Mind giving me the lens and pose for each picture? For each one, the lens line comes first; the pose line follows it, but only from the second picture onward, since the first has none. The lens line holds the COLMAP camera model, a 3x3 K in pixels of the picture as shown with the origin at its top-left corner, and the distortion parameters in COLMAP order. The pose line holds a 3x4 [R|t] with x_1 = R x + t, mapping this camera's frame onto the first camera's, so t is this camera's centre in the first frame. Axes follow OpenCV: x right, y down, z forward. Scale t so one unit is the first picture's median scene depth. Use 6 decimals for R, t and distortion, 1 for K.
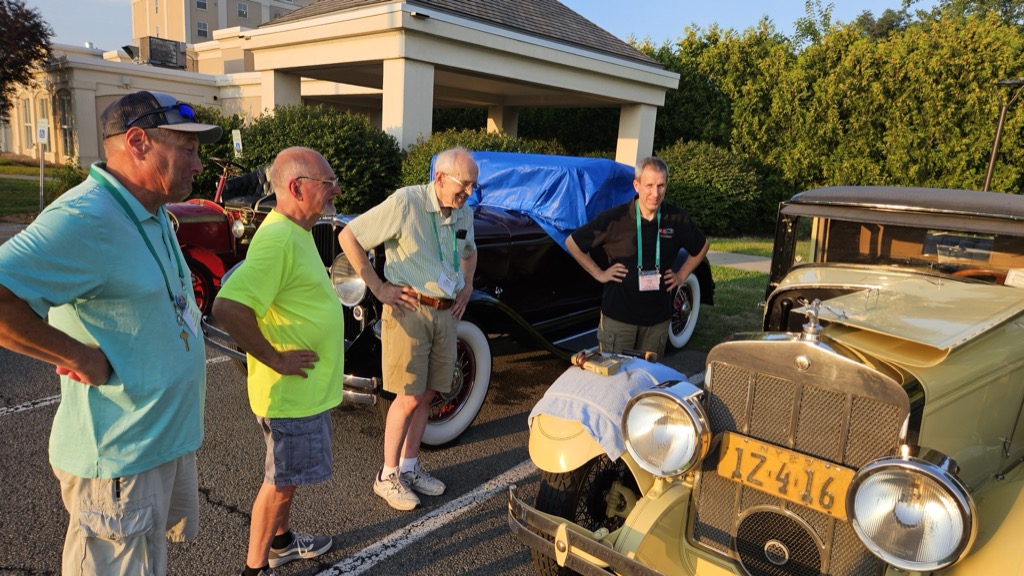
lens RADIAL K [[685.8, 0, 512.0], [0, 685.8, 288.0], [0, 0, 1]] dist [-0.001225, -0.005331]
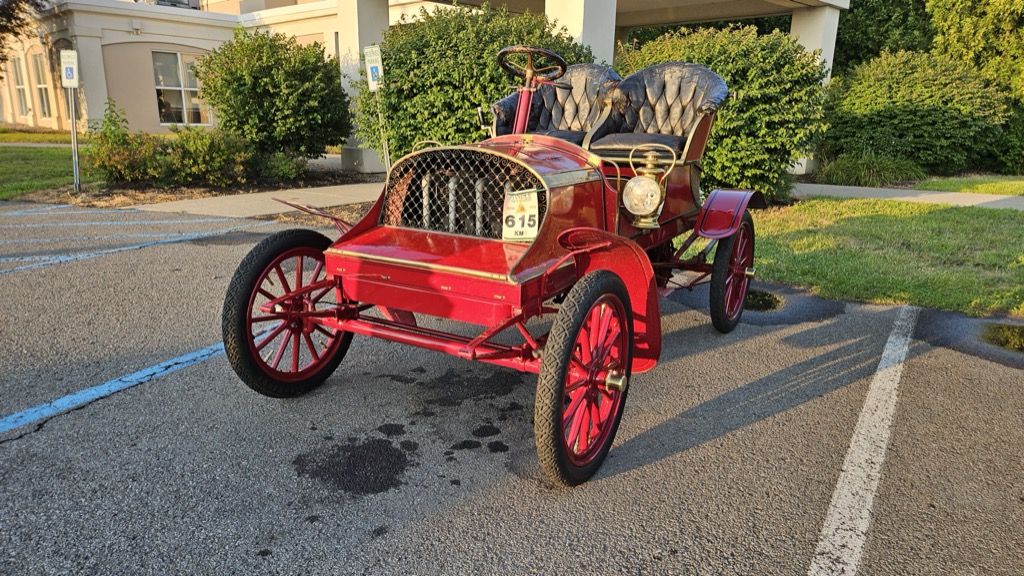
lens RADIAL K [[691.0, 0, 512.0], [0, 691.0, 288.0], [0, 0, 1]] dist [-0.003925, 0.000057]
pose [[0.998793, -0.048997, -0.003466, -0.190490], [0.049120, 0.996495, 0.067706, -0.024814], [0.000136, -0.067795, 0.997699, 0.220313]]
